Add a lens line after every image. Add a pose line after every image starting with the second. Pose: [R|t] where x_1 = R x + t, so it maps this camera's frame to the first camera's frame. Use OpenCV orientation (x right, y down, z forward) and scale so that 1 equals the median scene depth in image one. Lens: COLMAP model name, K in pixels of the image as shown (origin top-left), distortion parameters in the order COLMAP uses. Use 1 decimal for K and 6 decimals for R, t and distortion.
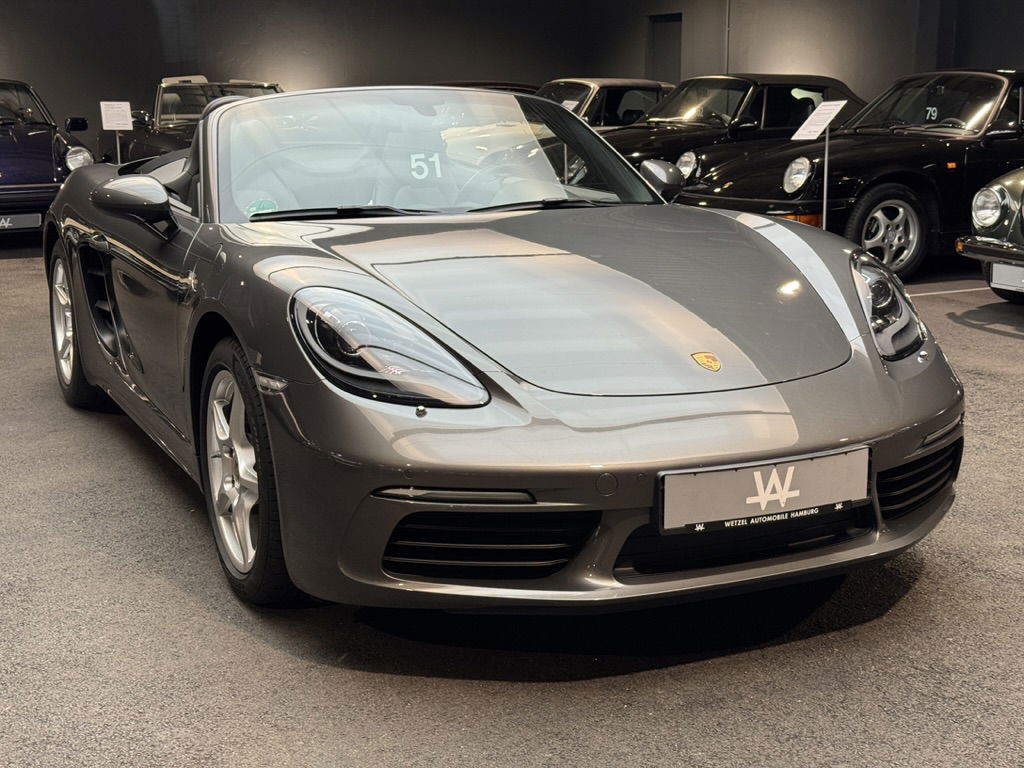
lens RADIAL K [[1412.1, 0, 478.4], [0, 1412.1, 389.1], [0, 0, 1]] dist [0.118517, 0.000000]
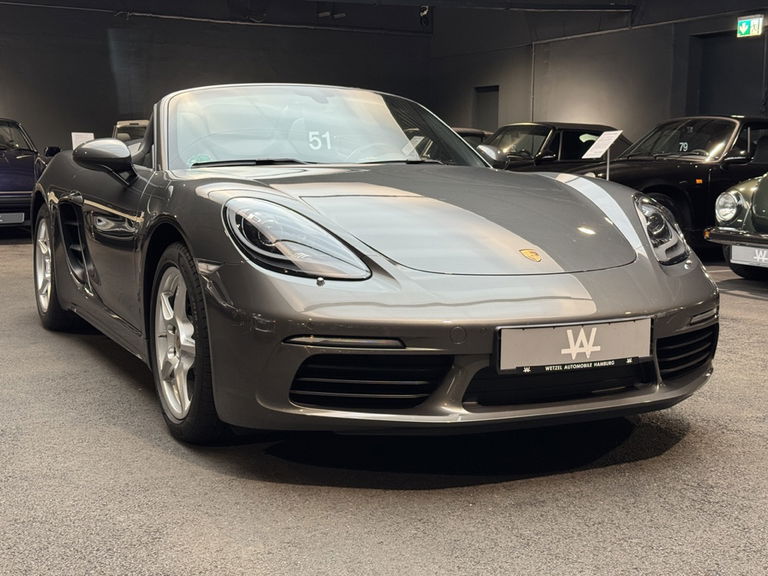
lens RADIAL K [[1059.1, 0, 358.3], [0, 1059.1, 288.7], [0, 0, 1]] dist [0.118517, 0.000000]
pose [[0.999782, 0.015835, 0.013632, -0.016691], [-0.014640, 0.996387, -0.083660, 0.098118], [-0.014908, 0.083442, 0.996401, -0.005635]]
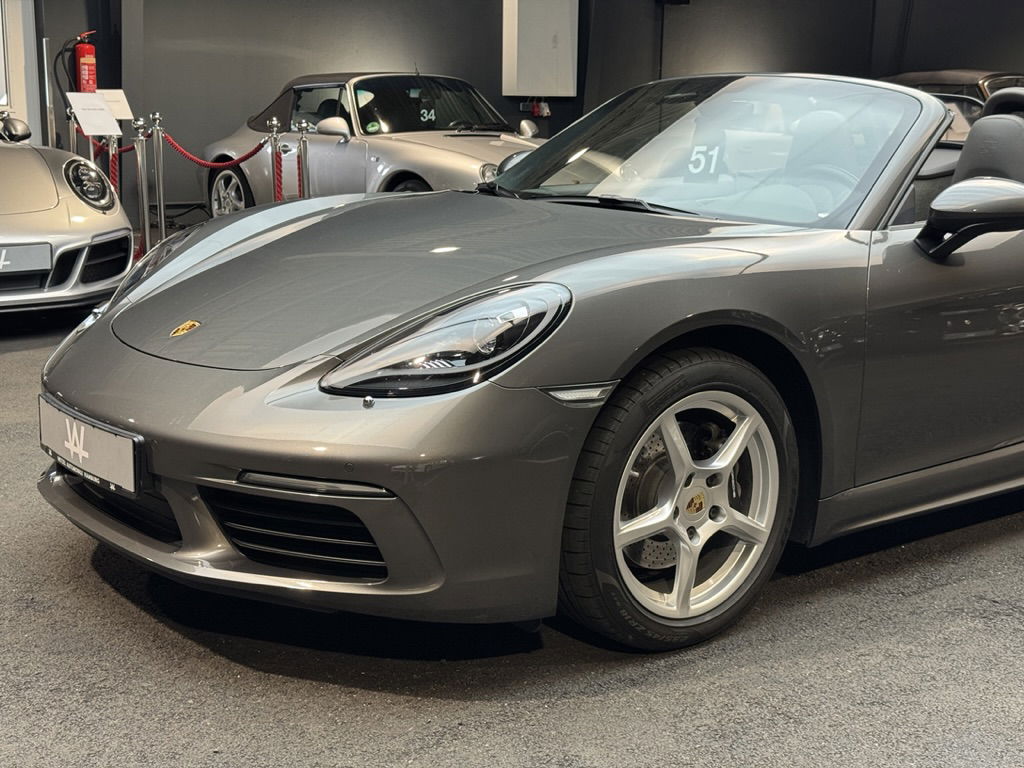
lens RADIAL K [[1412.1, 0, 511.9], [0, 1412.1, 387.4], [0, 0, 1]] dist [0.118517, 0.000000]
pose [[0.239004, 0.212988, -0.947372, 1.177137], [-0.222796, 0.961647, 0.159990, -0.192126], [0.945113, 0.172832, 0.277291, 0.932631]]
